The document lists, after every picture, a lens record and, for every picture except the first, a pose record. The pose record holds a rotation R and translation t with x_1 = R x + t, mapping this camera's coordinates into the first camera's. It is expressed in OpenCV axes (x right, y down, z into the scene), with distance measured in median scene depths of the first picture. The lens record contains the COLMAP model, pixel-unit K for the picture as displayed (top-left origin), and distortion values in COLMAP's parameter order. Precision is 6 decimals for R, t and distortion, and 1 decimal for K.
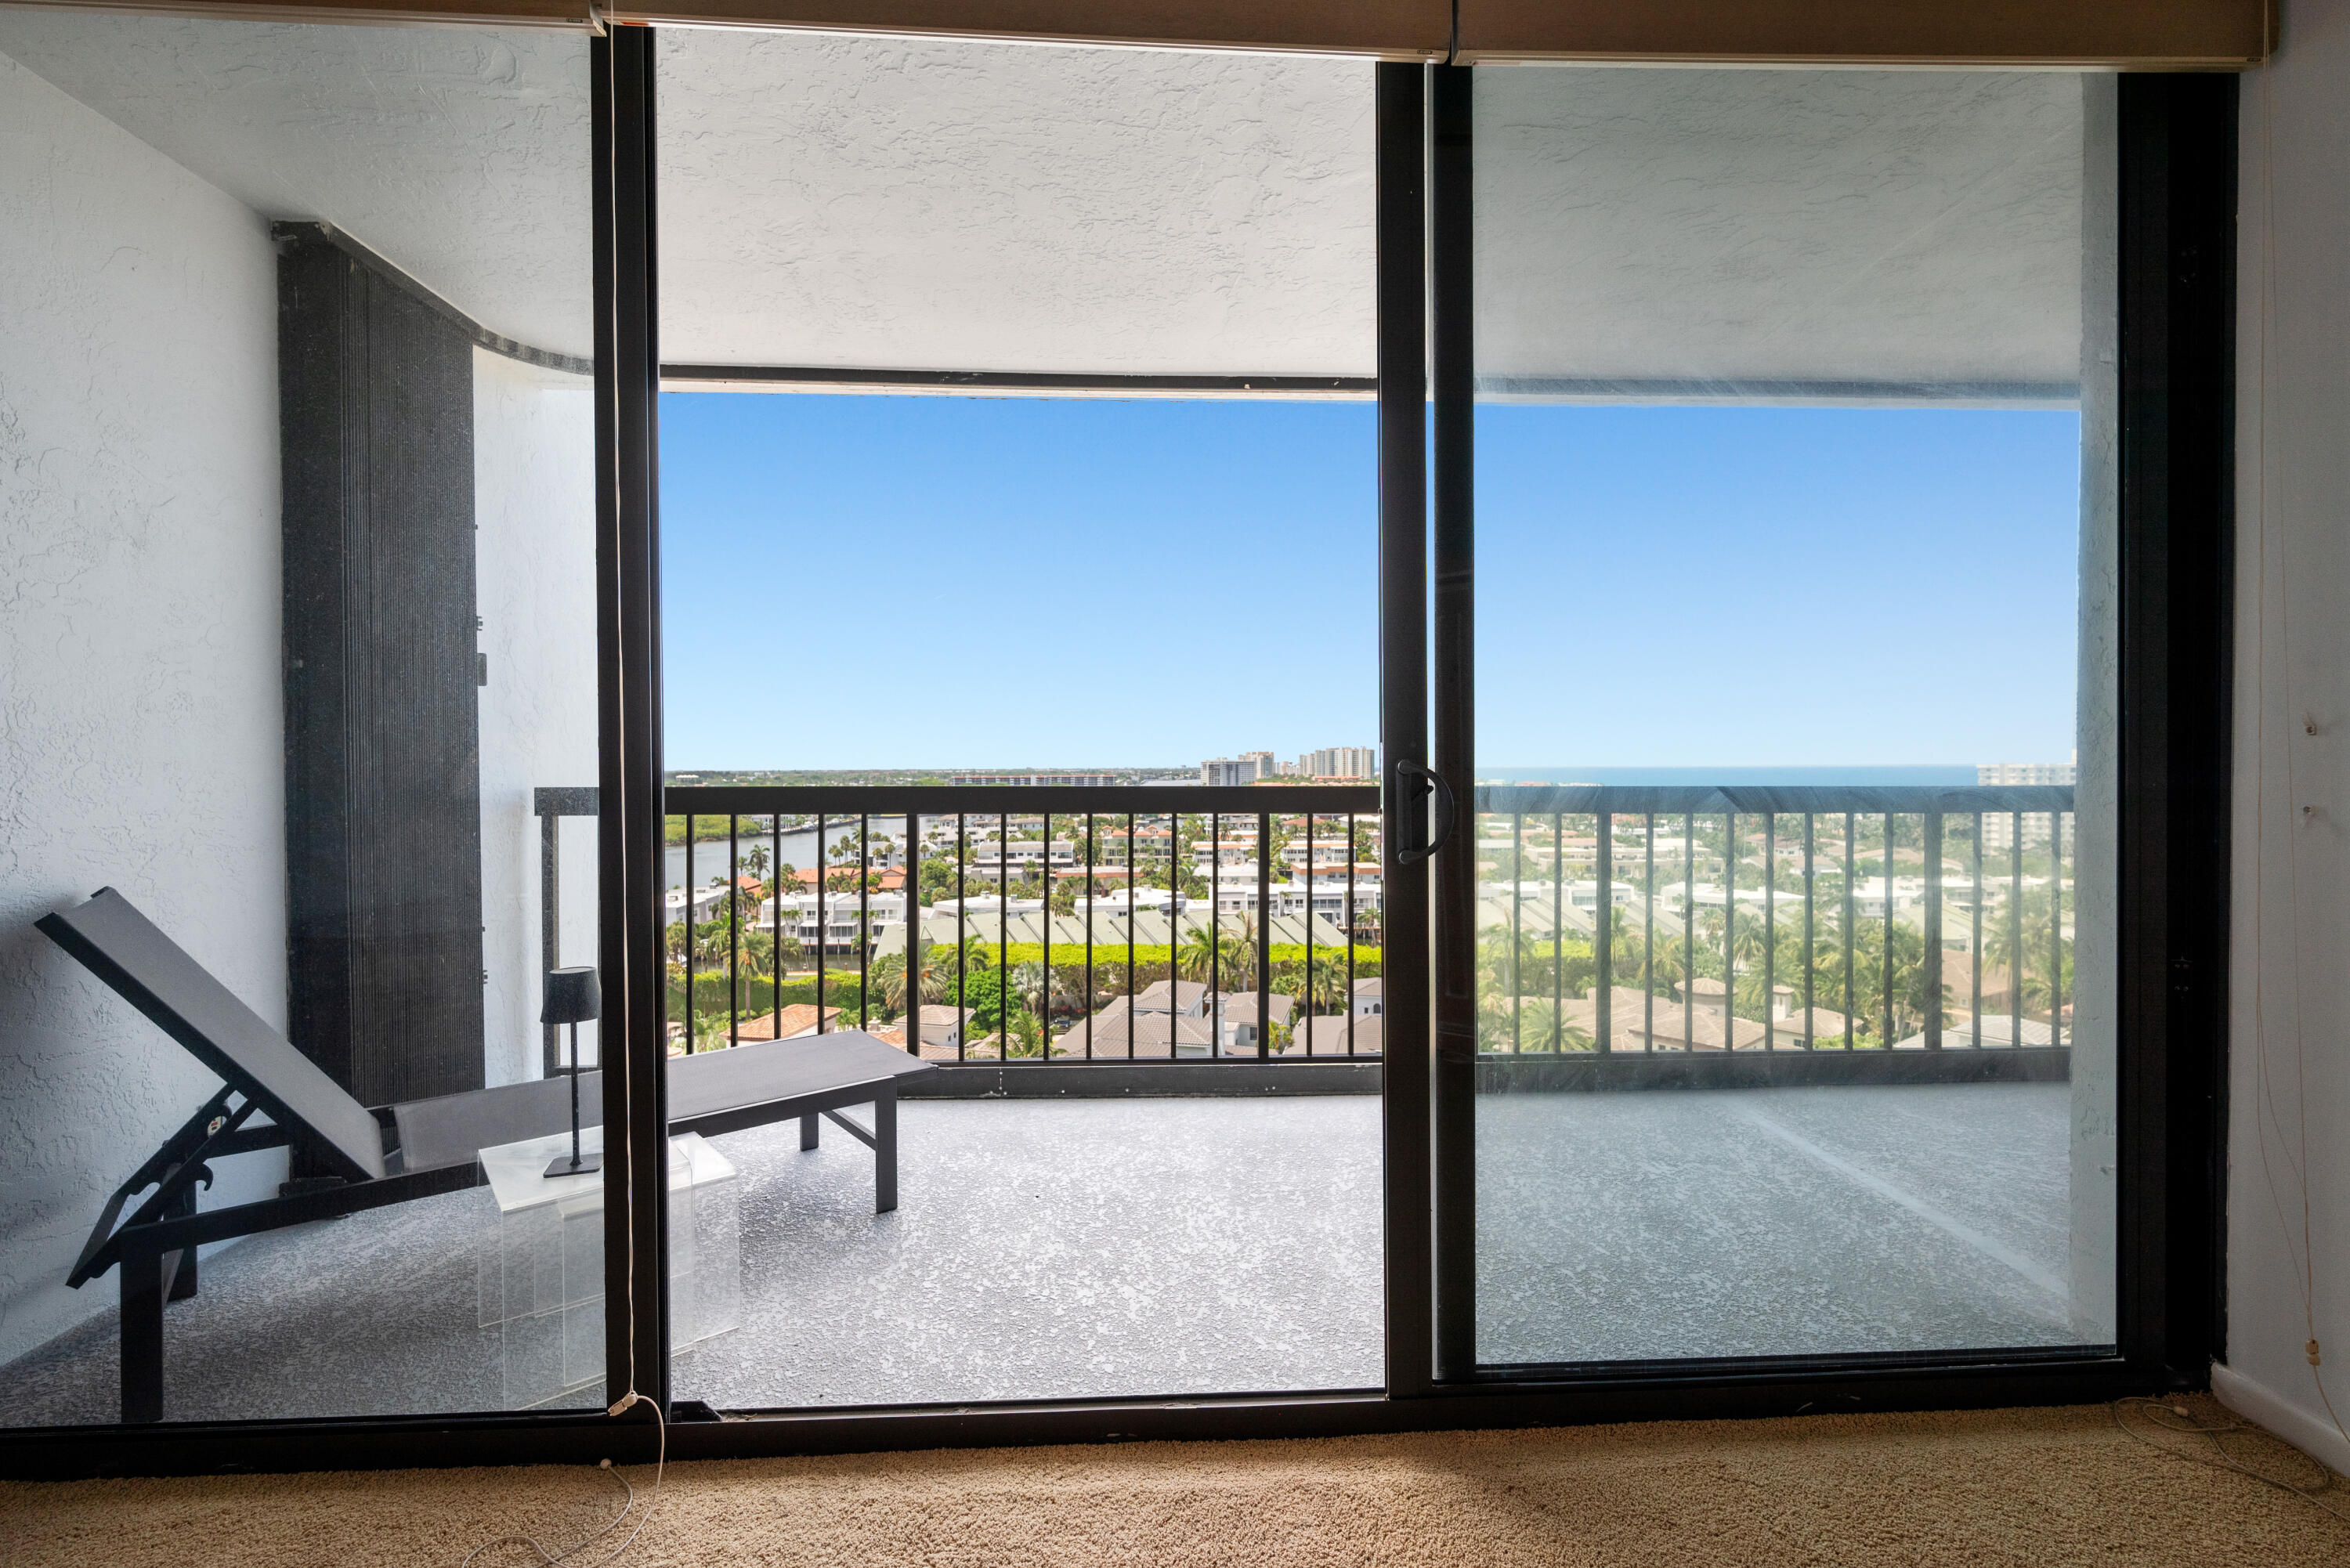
lens RADIAL K [[1044.0, 0, 1175.0], [0, 1044.0, 784.0], [0, 0, 1]] dist [-0.000888, -0.000539]
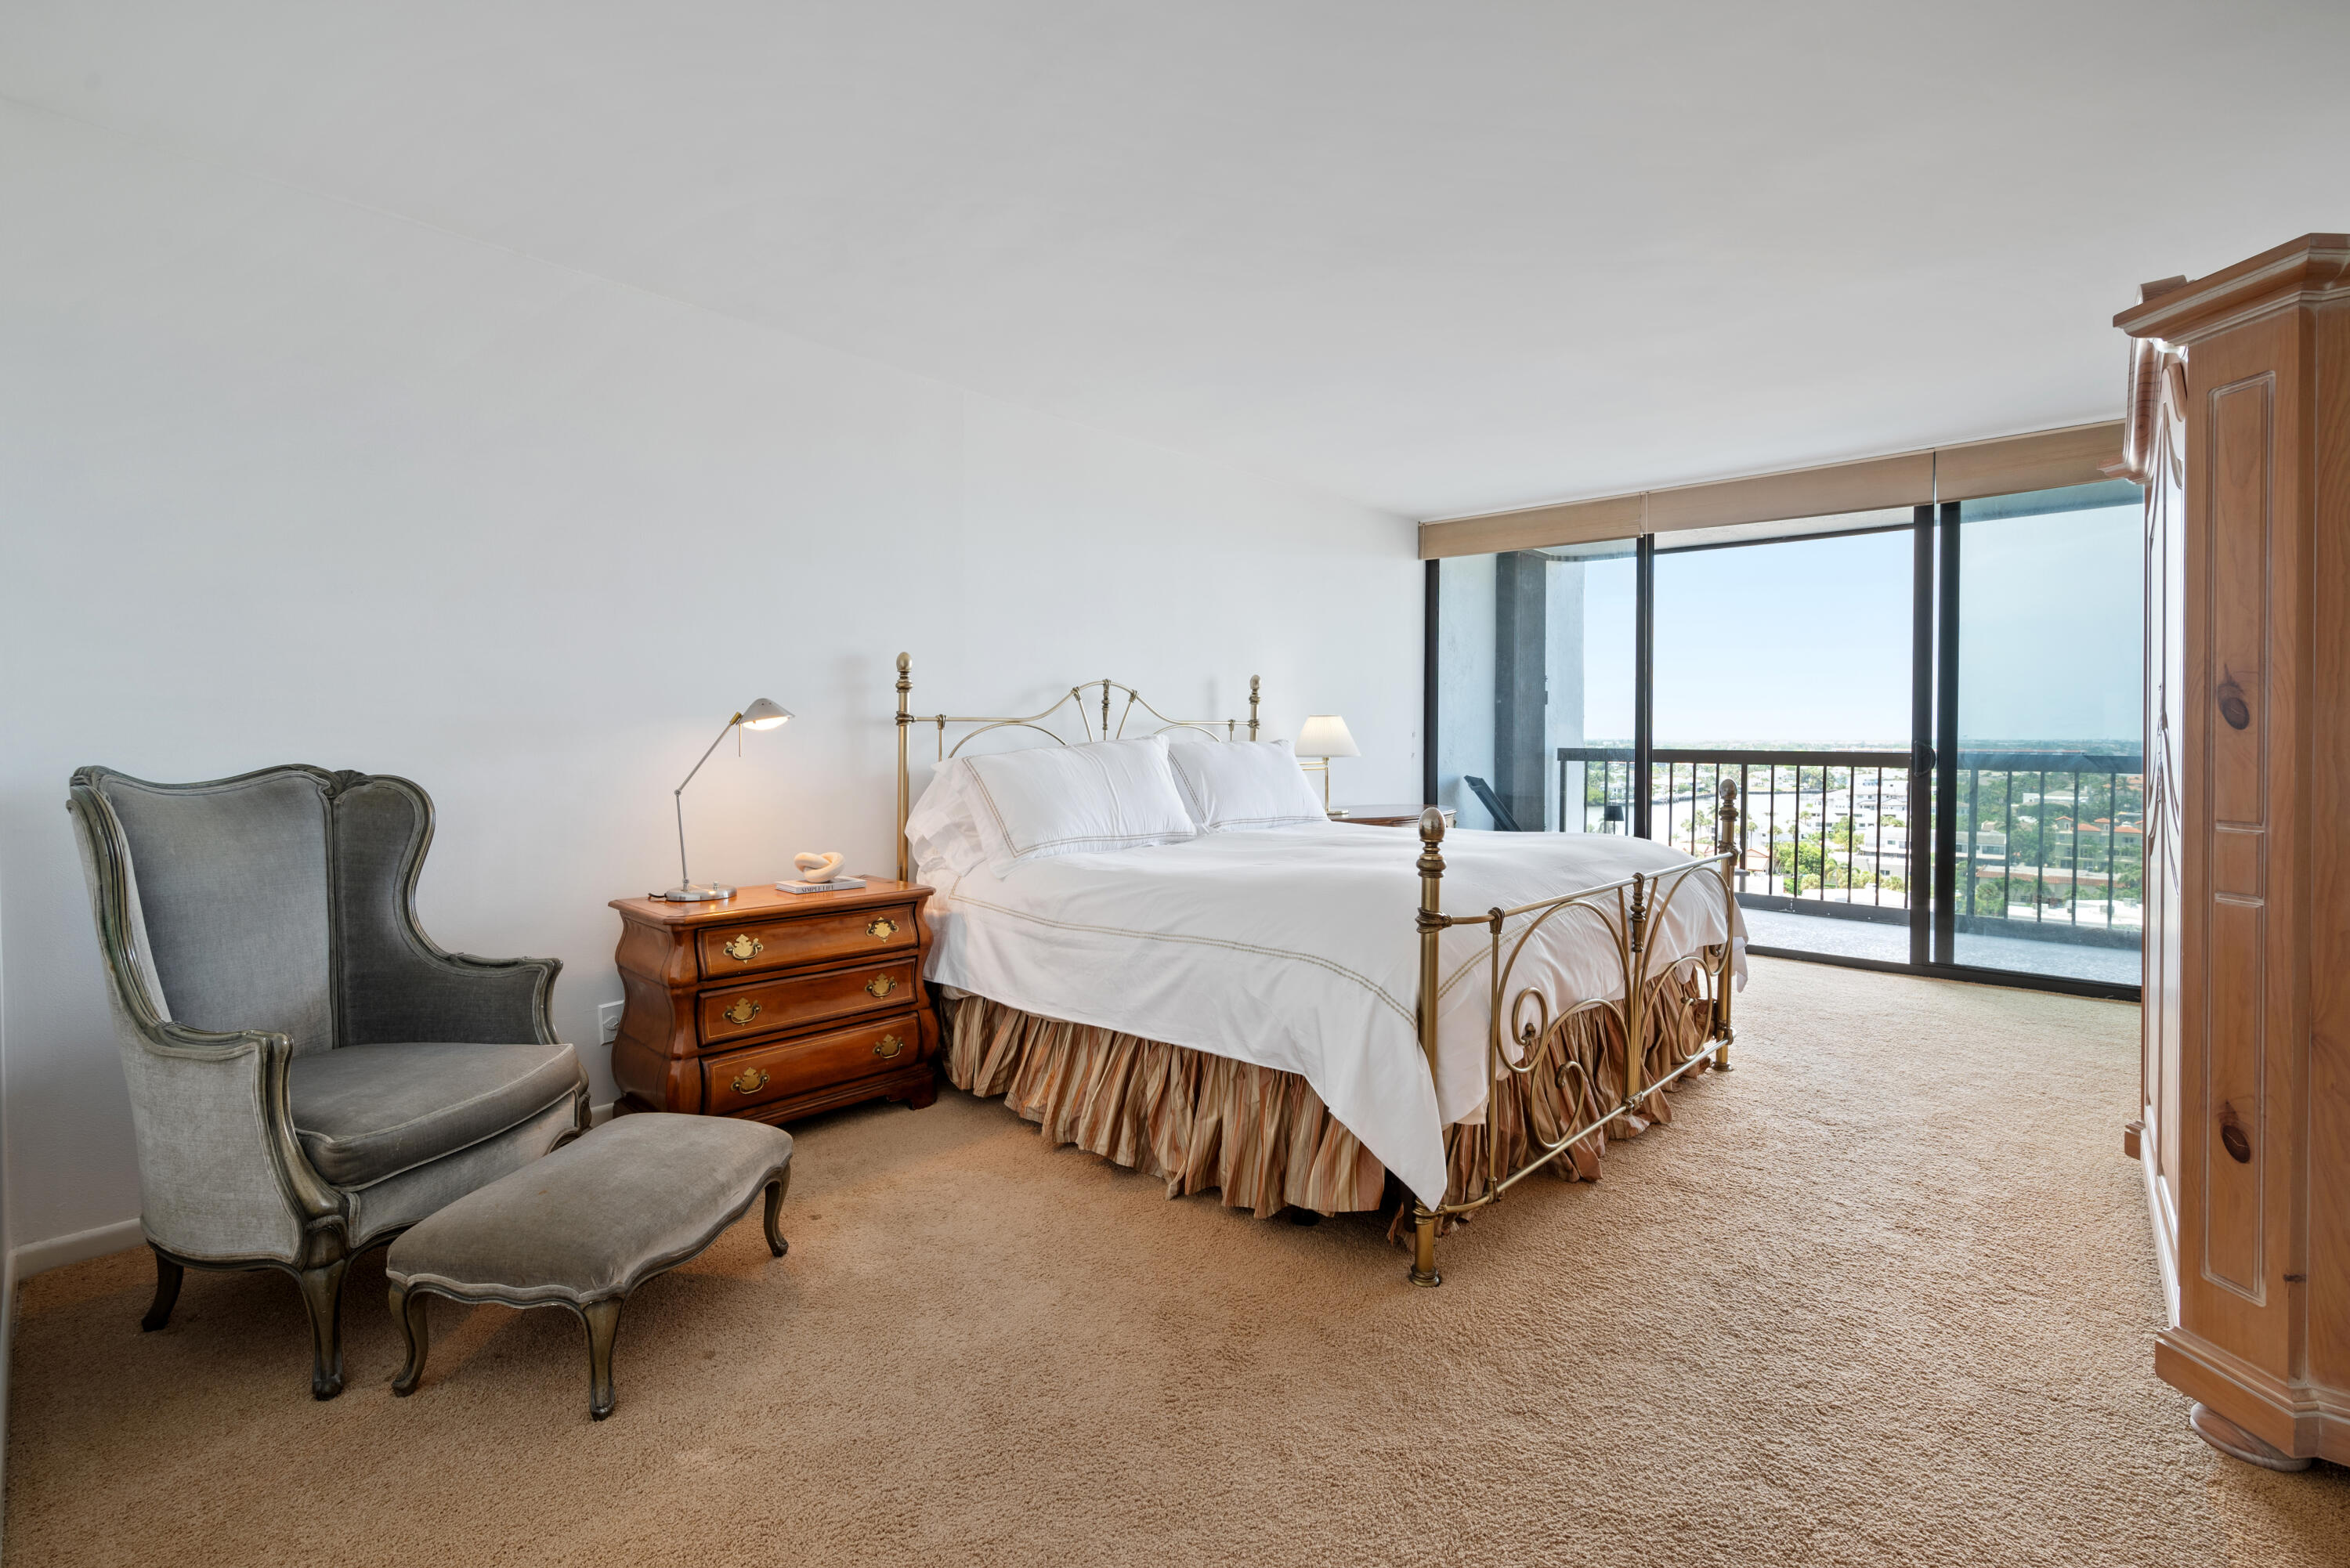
lens RADIAL K [[1044.0, 0, 1175.0], [0, 1044.0, 784.0], [0, 0, 1]] dist [-0.000888, -0.000539]
pose [[0.513908, 0.037389, -0.857030, 0.943462], [0.004121, 0.998931, 0.046050, -0.027919], [0.857836, -0.027197, 0.513204, -0.945539]]
